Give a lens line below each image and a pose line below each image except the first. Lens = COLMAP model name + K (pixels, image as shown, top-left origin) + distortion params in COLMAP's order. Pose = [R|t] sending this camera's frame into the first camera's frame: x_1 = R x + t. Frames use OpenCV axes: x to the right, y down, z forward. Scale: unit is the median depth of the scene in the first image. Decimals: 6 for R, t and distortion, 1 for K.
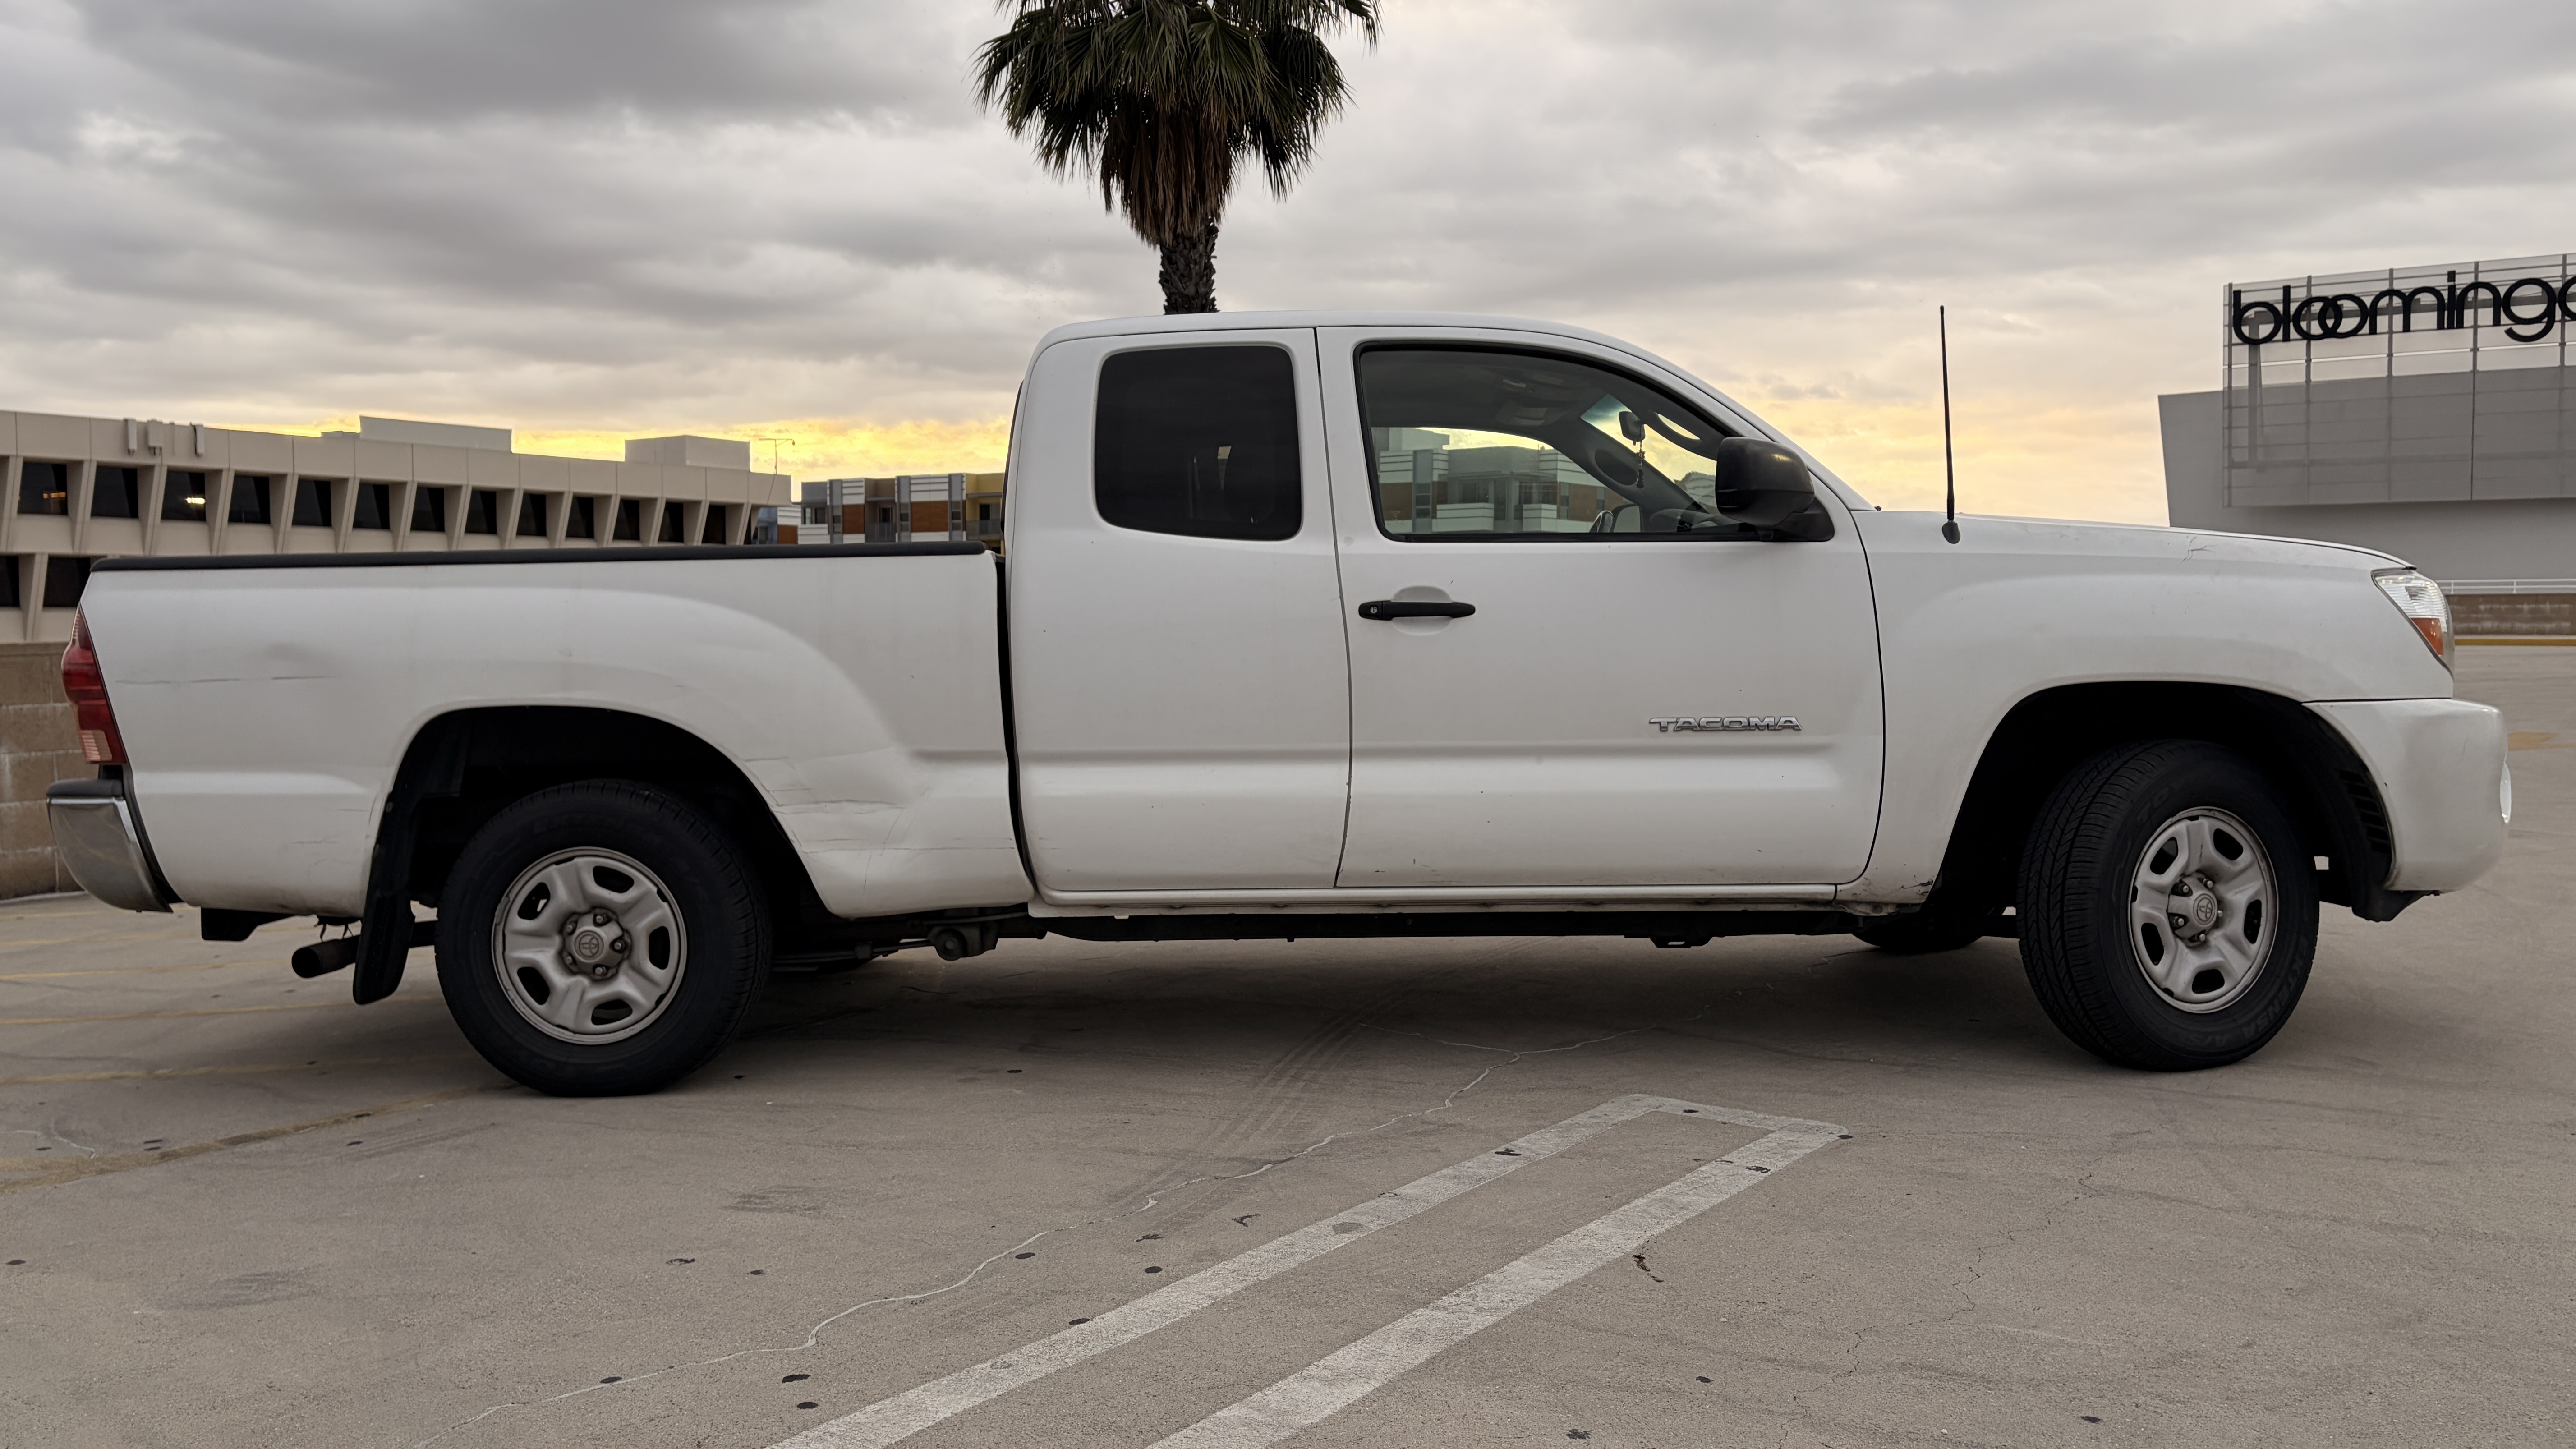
lens RADIAL K [[2076.2, 0, 1288.0], [0, 2076.2, 724.5], [0, 0, 1]] dist [0.041359, -0.004110]
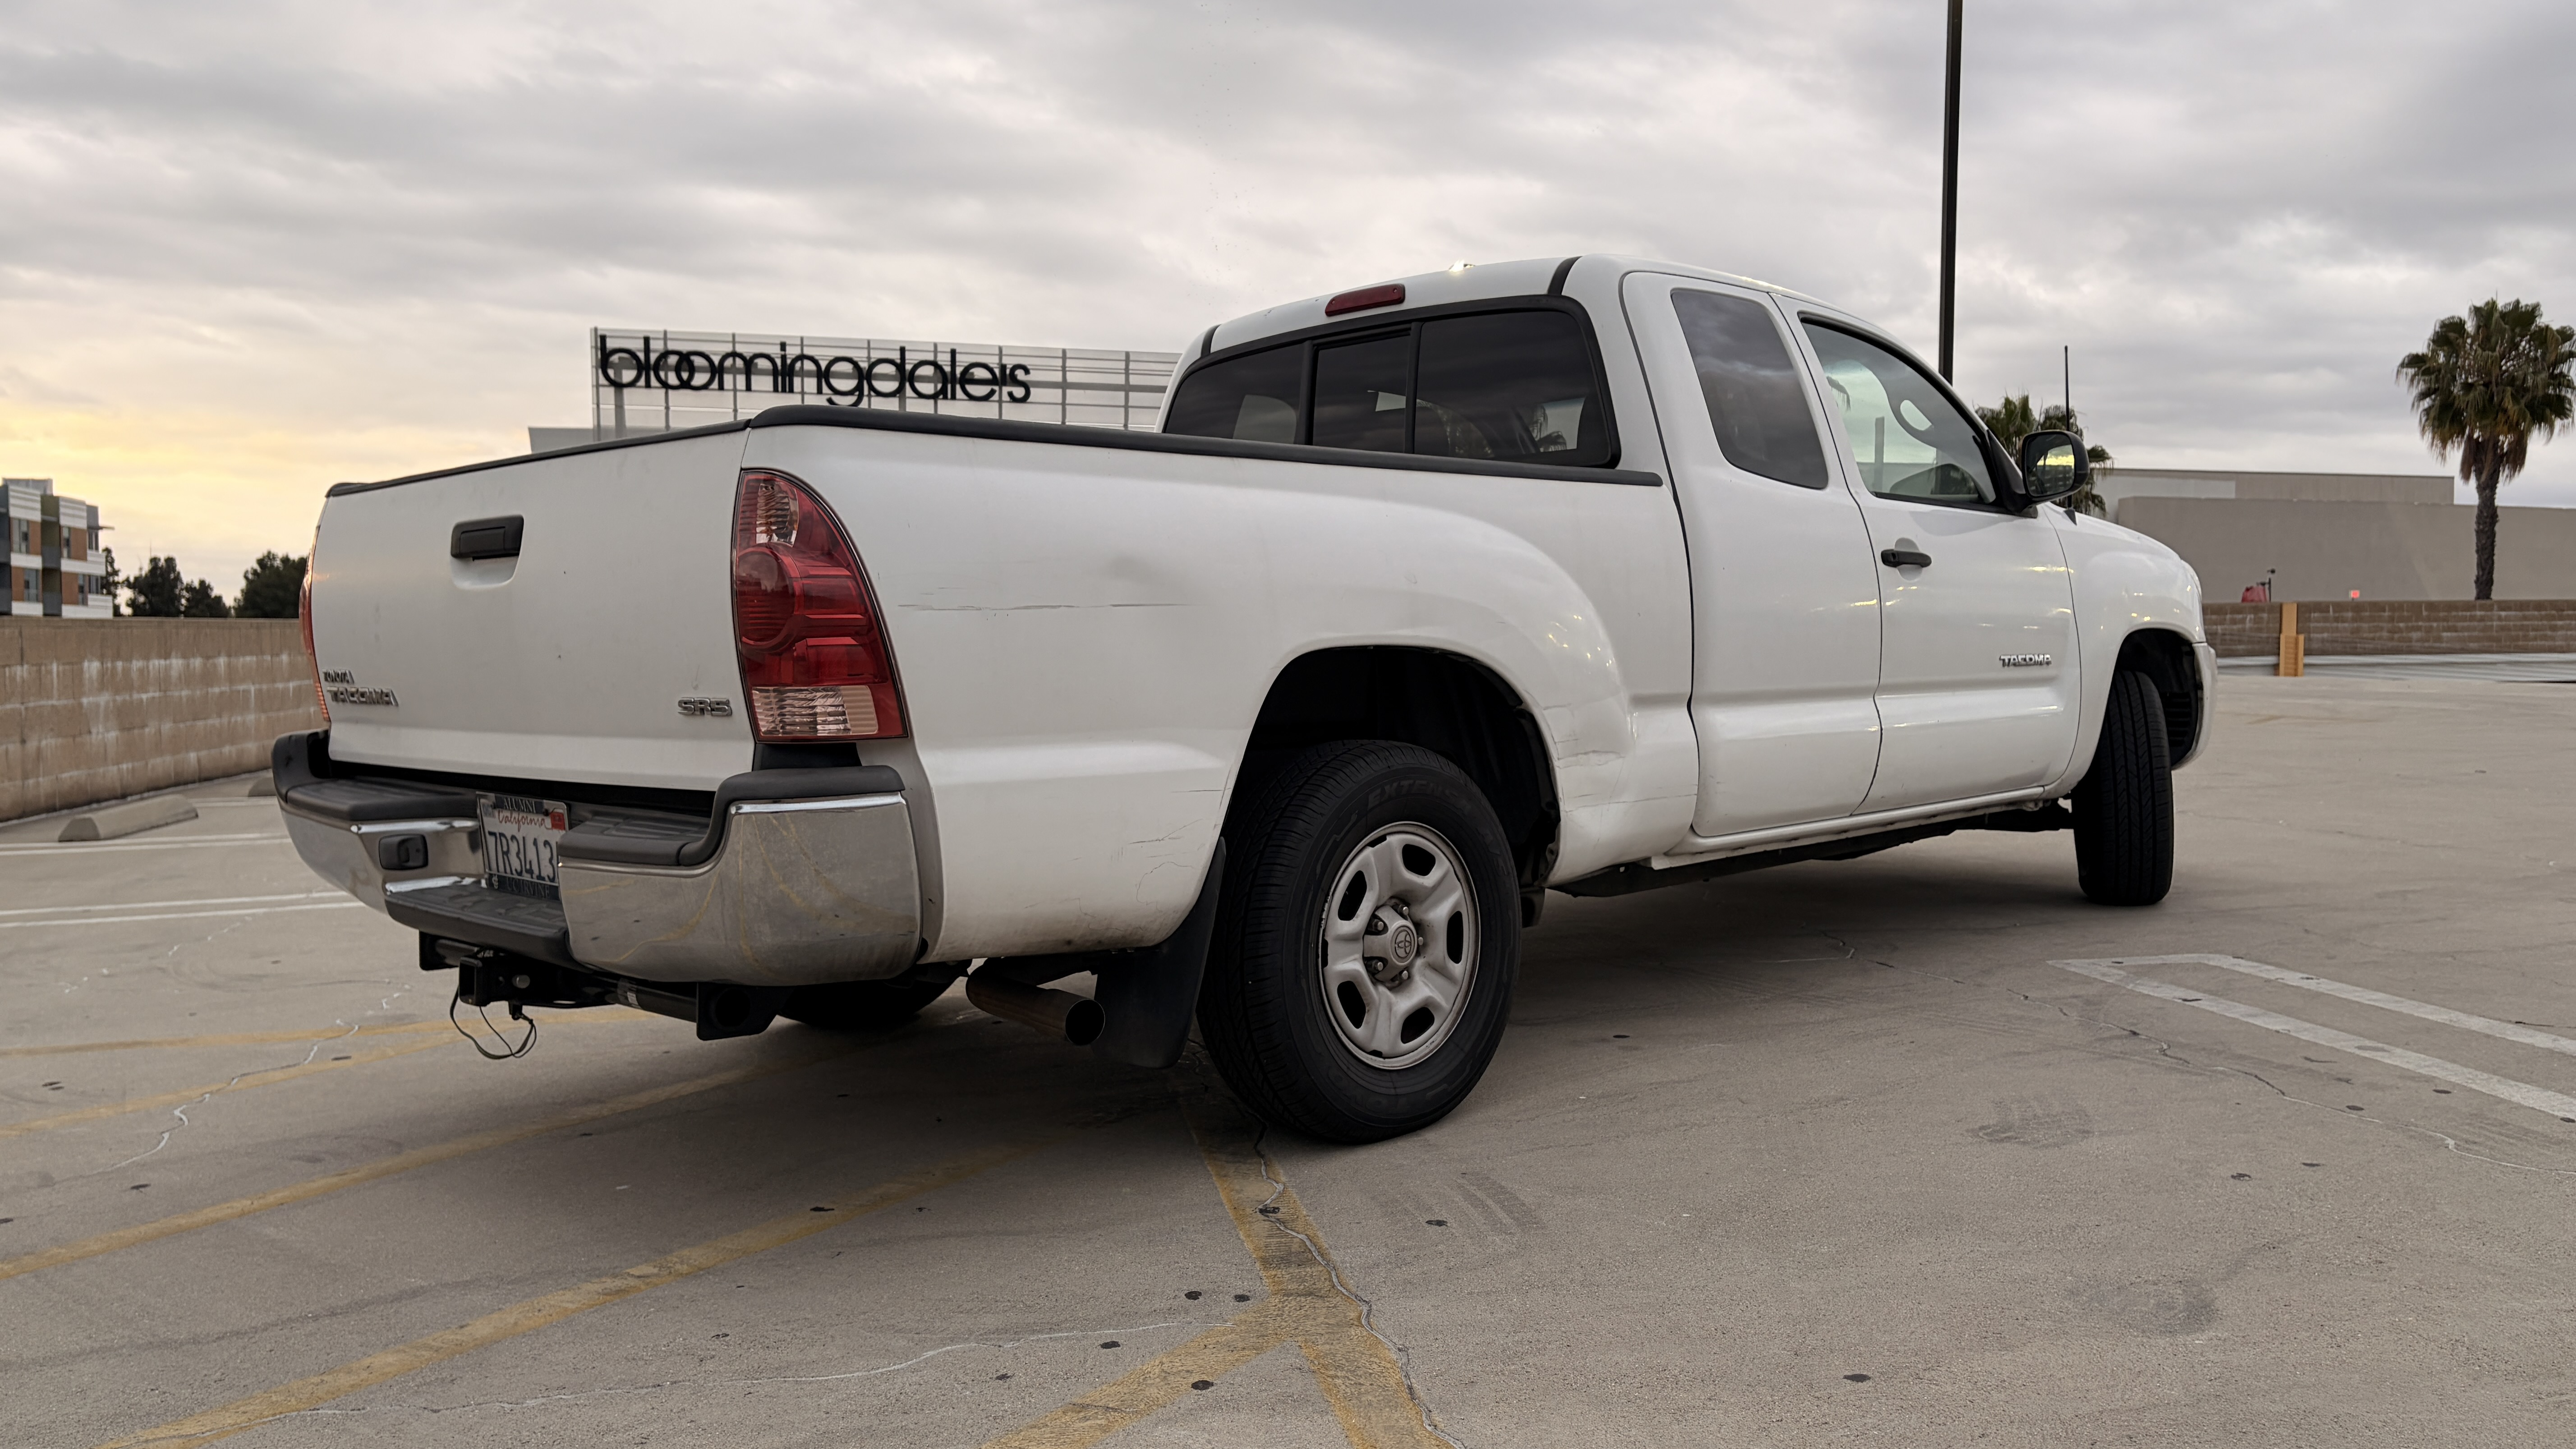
lens RADIAL K [[2062.3, 0, 1288.0], [0, 2062.3, 724.5], [0, 0, 1]] dist [-0.000560, -0.009656]
pose [[0.635924, -0.024911, 0.771350, -0.141713], [0.038609, 0.999254, 0.000441, 0.002873], [-0.770785, 0.029501, 0.636411, 0.077471]]
